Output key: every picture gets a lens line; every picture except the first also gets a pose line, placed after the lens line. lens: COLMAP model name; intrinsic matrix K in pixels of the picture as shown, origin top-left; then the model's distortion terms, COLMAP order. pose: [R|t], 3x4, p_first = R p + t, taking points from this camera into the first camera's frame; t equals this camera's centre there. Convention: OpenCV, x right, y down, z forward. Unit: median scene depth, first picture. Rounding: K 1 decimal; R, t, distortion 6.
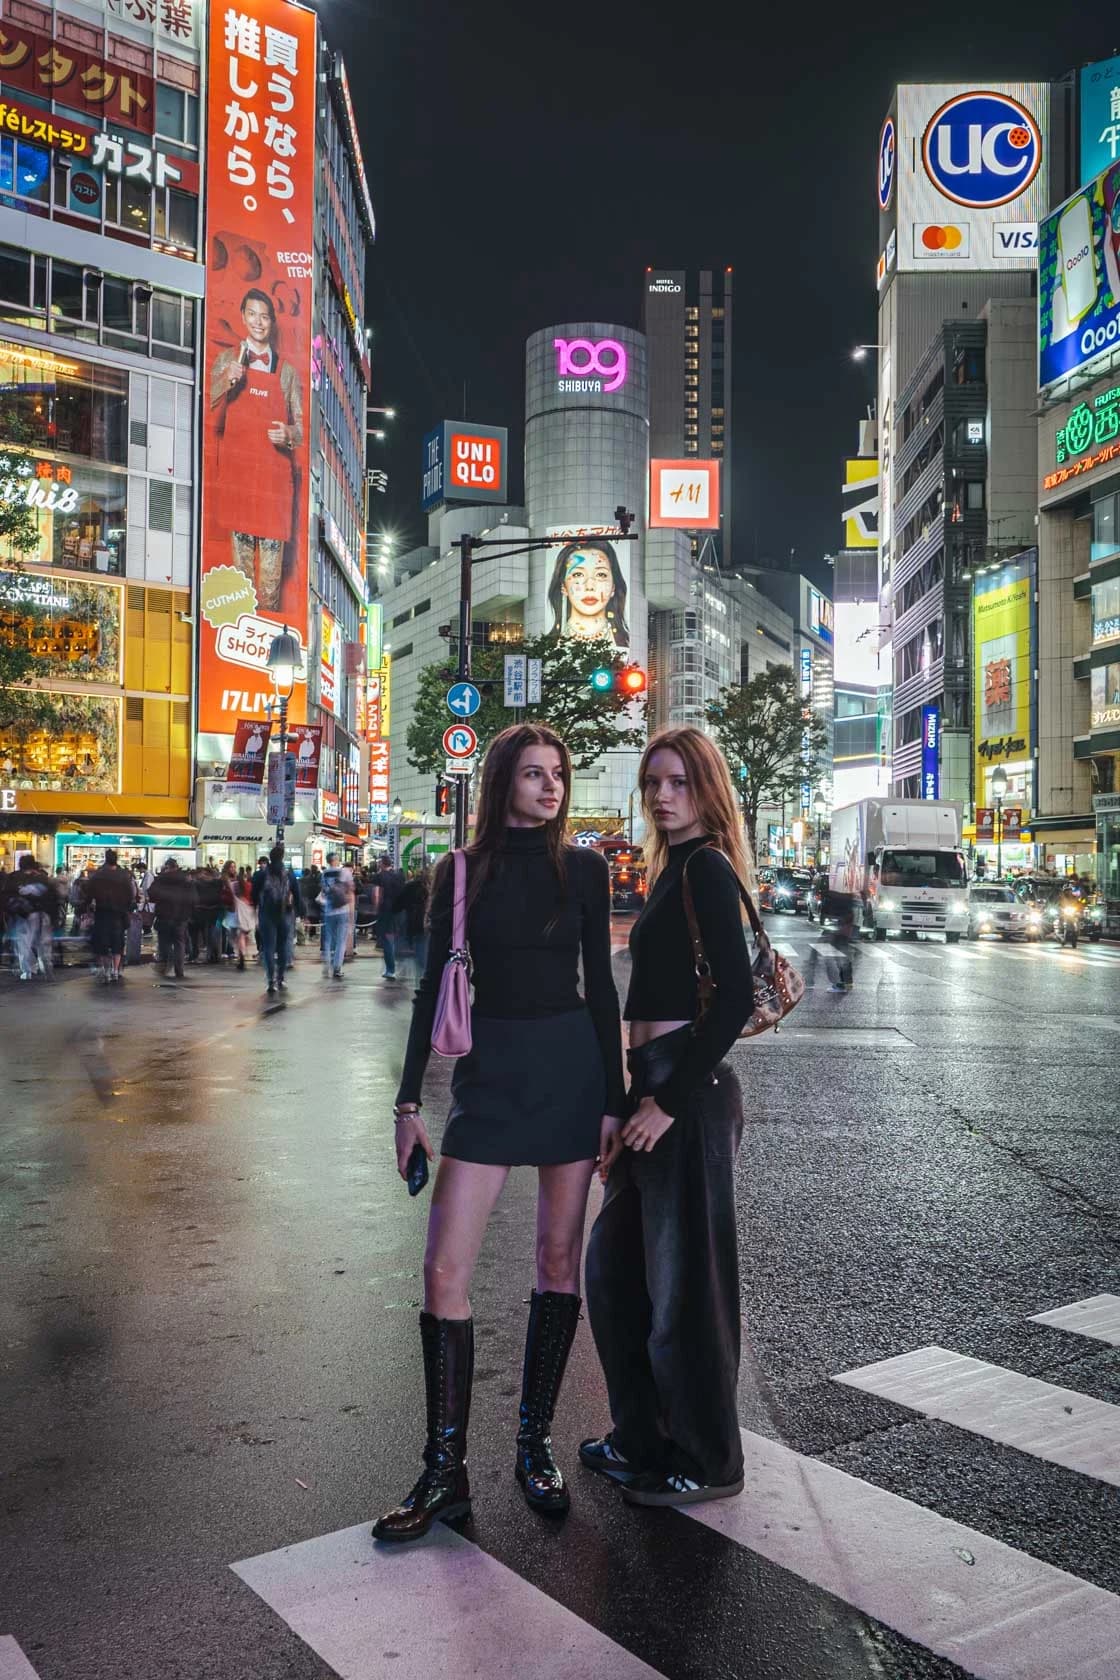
lens RADIAL K [[1315.6, 0, 560.0], [0, 1315.6, 840.0], [0, 0, 1]] dist [-0.033209, 0.007893]
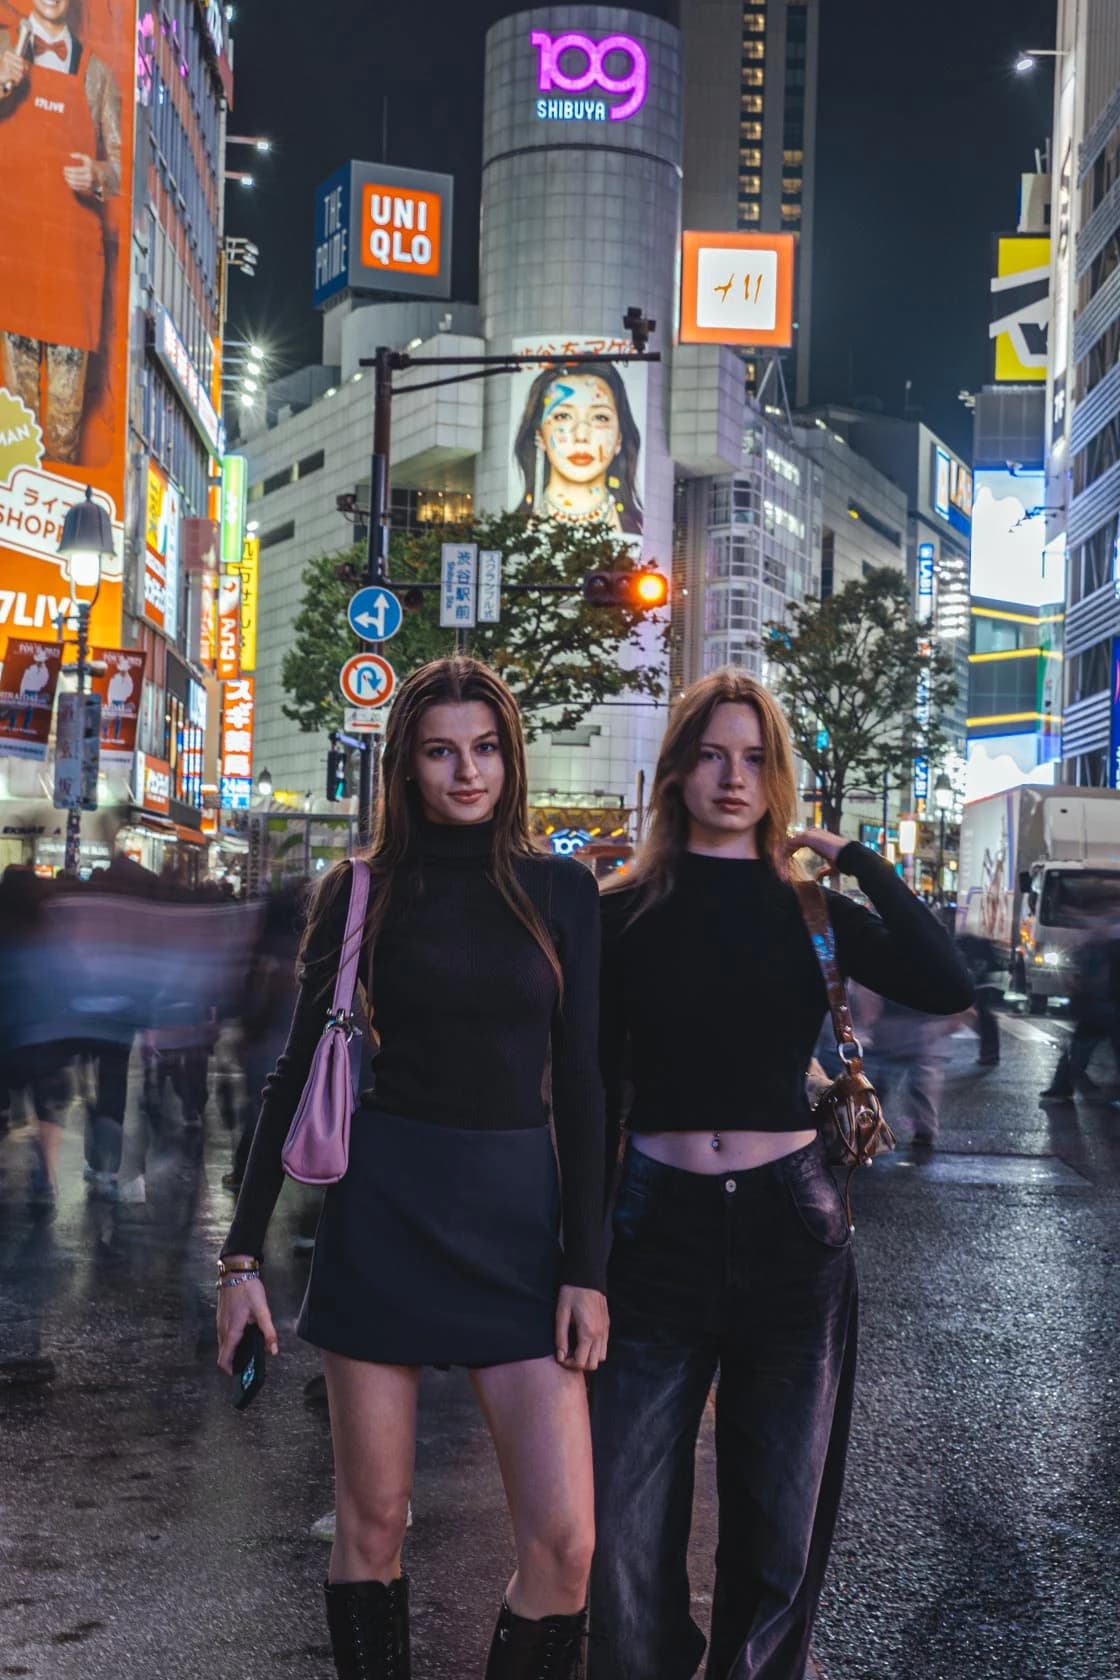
lens RADIAL K [[1315.6, 0, 560.0], [0, 1315.6, 840.0], [0, 0, 1]] dist [-0.033209, 0.007893]
pose [[0.999772, 0.019501, 0.008680, 0.010970], [-0.019450, 0.999793, -0.005910, 0.002223], [-0.008793, 0.005740, 0.999945, 0.381567]]
